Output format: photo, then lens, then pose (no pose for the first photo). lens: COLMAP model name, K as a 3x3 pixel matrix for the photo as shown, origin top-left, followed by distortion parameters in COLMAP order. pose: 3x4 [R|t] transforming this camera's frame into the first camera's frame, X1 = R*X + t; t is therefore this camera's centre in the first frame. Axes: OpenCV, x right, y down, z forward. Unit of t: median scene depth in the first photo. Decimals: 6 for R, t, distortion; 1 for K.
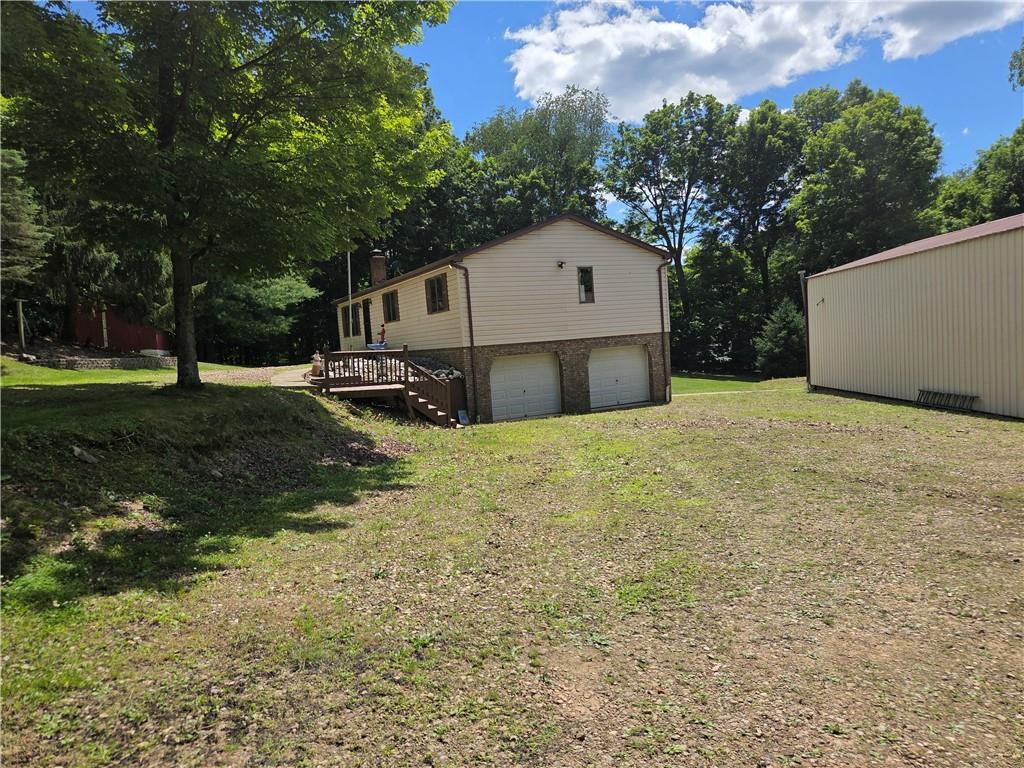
lens RADIAL K [[687.0, 0, 511.4], [0, 687.0, 388.6], [0, 0, 1]] dist [0.101039, -0.088460]
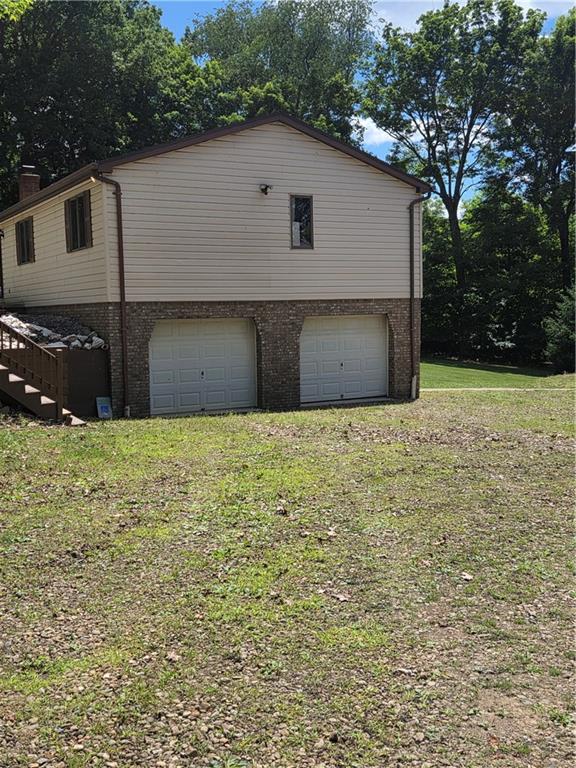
lens RADIAL K [[814.2, 0, 288.0], [0, 814.2, 384.0], [0, 0, 1]] dist [0.085381, -0.020803]
pose [[0.998360, 0.048957, 0.029670, 0.042255], [-0.049402, 0.998674, 0.014458, -0.000742], [-0.028922, -0.015900, 0.999455, 0.102526]]
